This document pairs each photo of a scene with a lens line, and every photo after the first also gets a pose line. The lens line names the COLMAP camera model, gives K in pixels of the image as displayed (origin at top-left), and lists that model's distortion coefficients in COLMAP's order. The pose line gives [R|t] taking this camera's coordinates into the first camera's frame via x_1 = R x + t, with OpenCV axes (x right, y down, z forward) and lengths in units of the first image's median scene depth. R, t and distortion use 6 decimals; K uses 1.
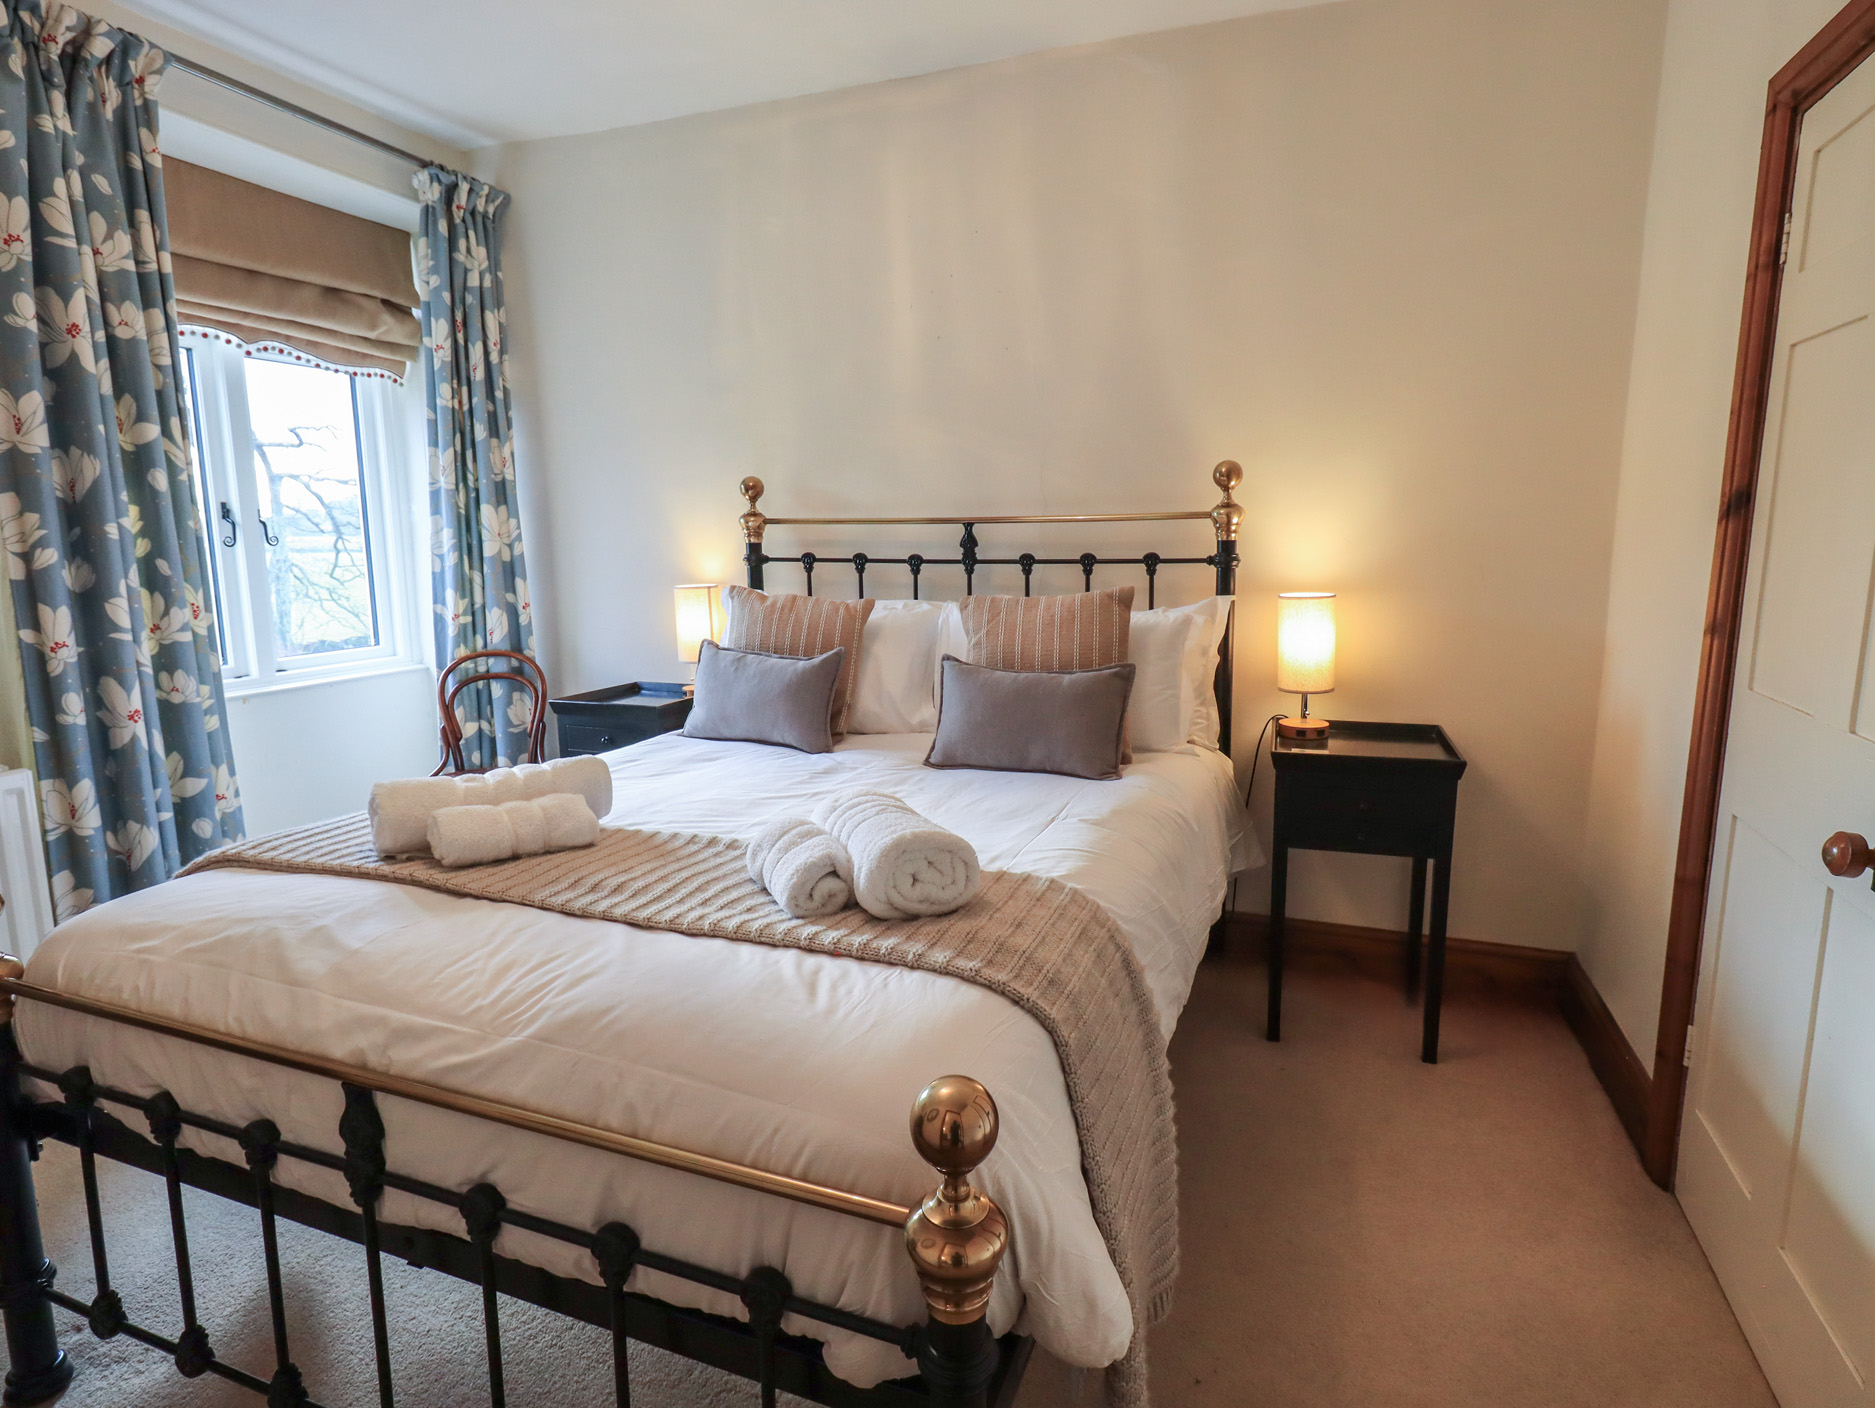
lens RADIAL K [[989.7, 0, 935.5], [0, 989.7, 693.6], [0, 0, 1]] dist [0.002584, 0.000416]
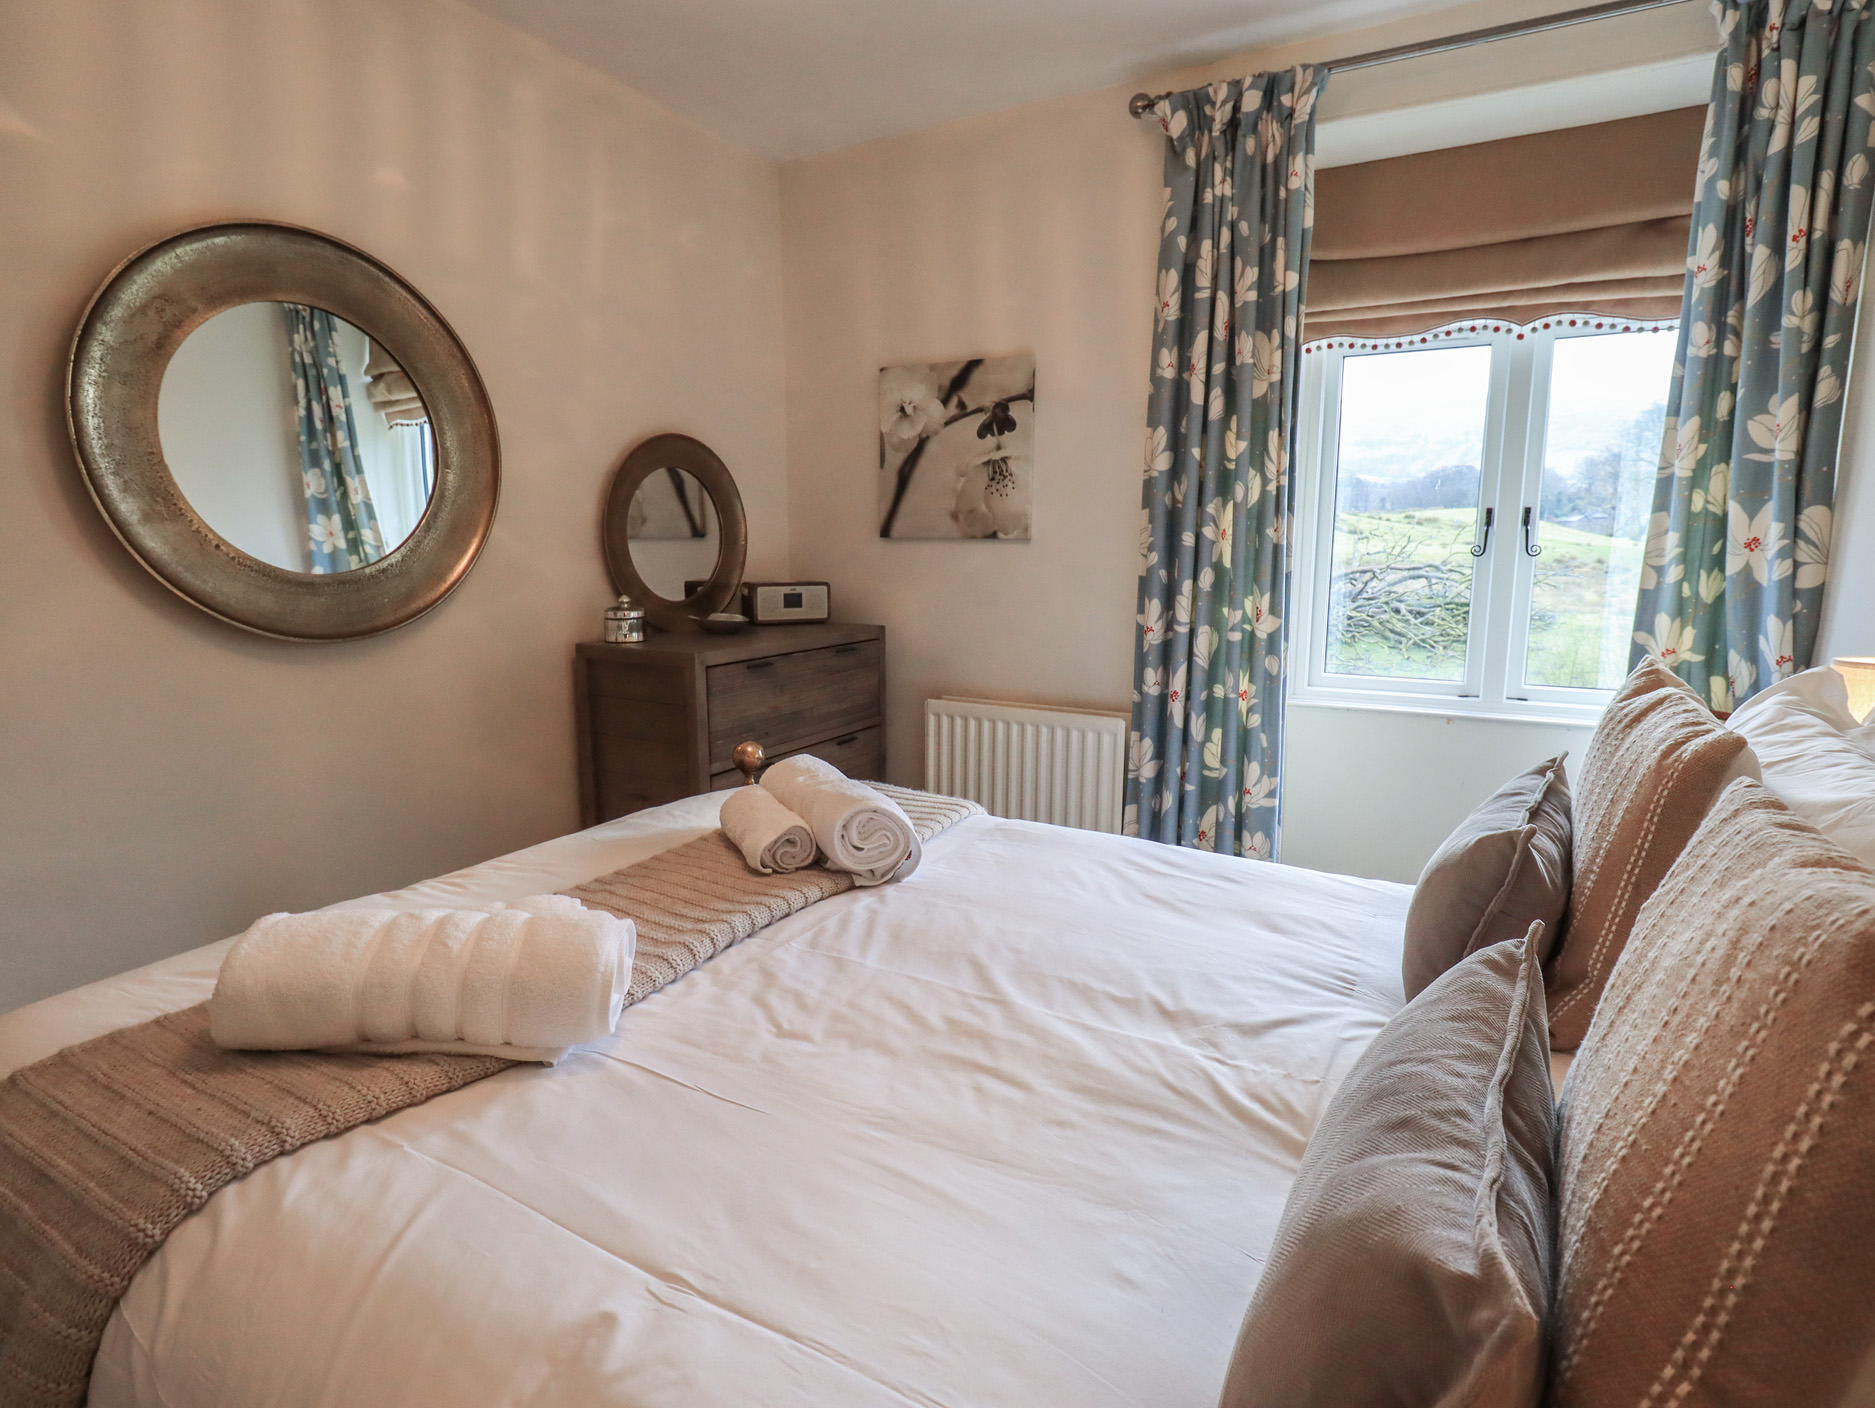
lens RADIAL K [[948.2, 0, 937.5], [0, 948.2, 704.0], [0, 0, 1]] dist [-0.014987, -0.000806]
pose [[-0.119110, 0.170961, -0.978052, 0.316335], [-0.158699, 0.969122, 0.188727, -0.130617], [0.980116, 0.177695, -0.088300, 0.802818]]
